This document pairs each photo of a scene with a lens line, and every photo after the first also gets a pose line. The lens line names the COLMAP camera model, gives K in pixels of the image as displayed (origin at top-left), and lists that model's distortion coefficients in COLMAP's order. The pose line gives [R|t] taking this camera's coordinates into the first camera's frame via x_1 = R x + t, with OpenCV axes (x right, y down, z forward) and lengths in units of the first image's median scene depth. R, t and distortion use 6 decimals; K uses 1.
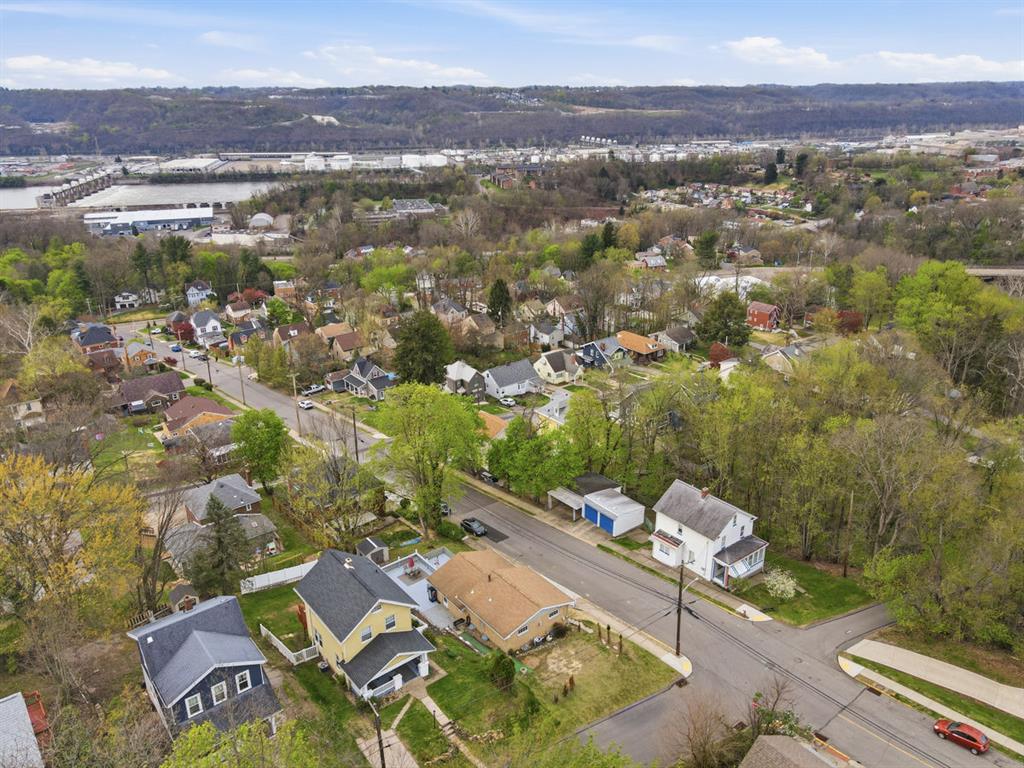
lens RADIAL K [[752.1, 0, 512.0], [0, 752.1, 384.0], [0, 0, 1]] dist [0.005419, 0.004906]
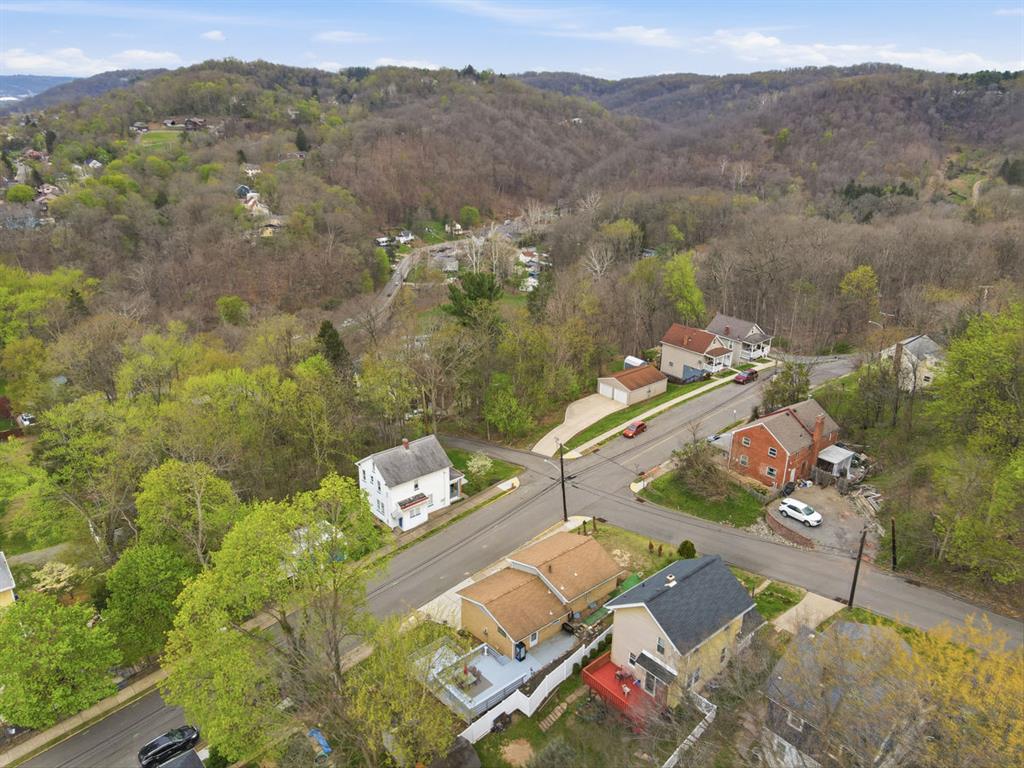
lens RADIAL K [[739.7, 0, 512.0], [0, 739.7, 384.0], [0, 0, 1]] dist [-0.001015, 0.000580]
pose [[-0.043415, -0.359357, 0.932190, -0.823975], [0.353167, 0.867305, 0.350793, -0.286228], [-0.934553, 0.344448, 0.089259, 0.916149]]
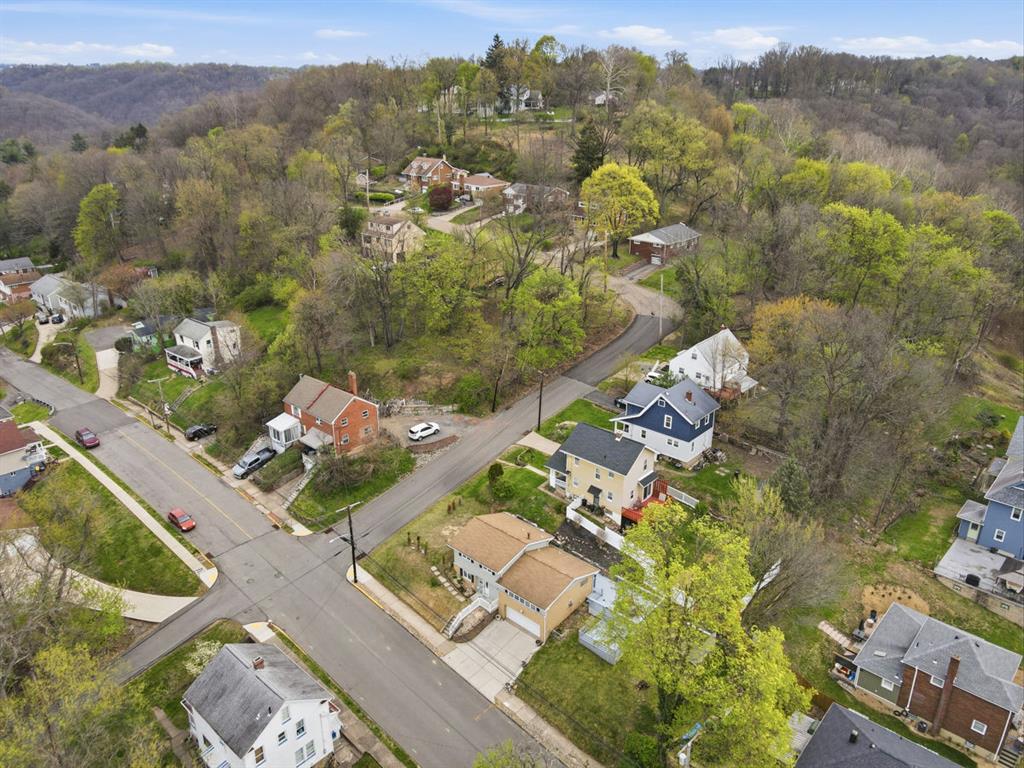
lens RADIAL K [[749.3, 0, 512.0], [0, 749.3, 384.0], [0, 0, 1]] dist [-0.003650, 0.001680]
pose [[-0.986557, 0.067704, -0.148736, 0.139465], [-0.053829, 0.724721, 0.686936, -0.641271], [0.154301, 0.685708, -0.711334, 1.656725]]
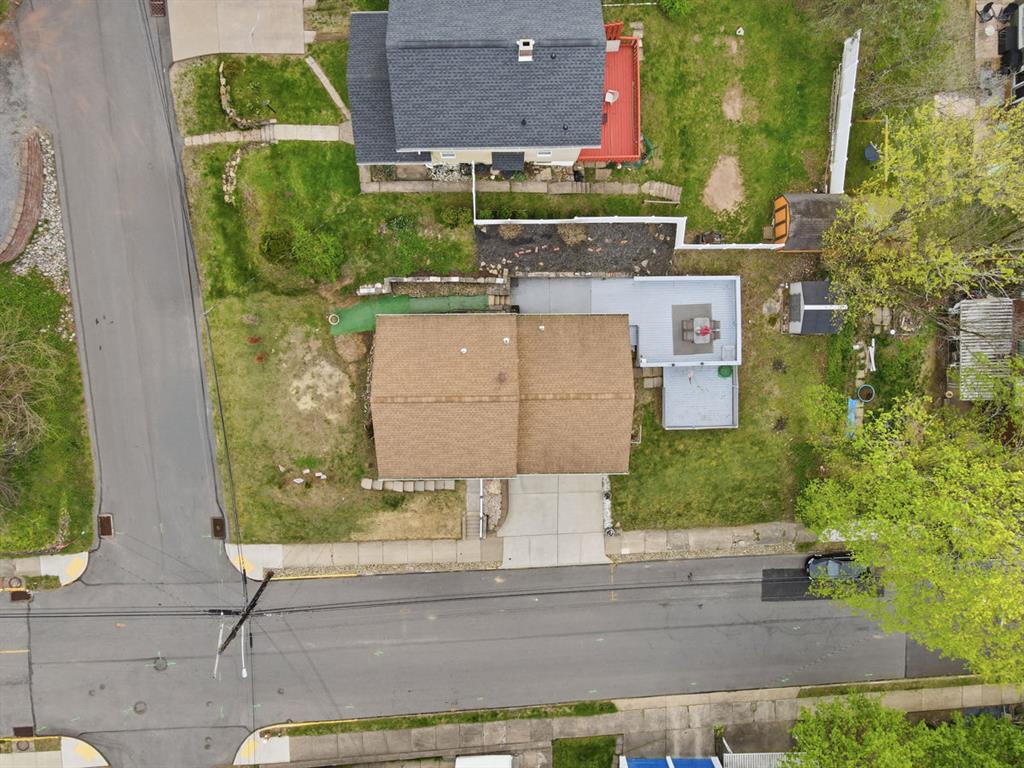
lens RADIAL K [[752.1, 0, 512.0], [0, 752.1, 384.0], [0, 0, 1]] dist [0.005419, 0.004906]
pose [[-0.608041, 0.792391, 0.049022, -0.058319], [-0.292708, -0.281151, 0.913935, -0.230424], [0.737976, 0.541360, 0.402890, 0.826417]]
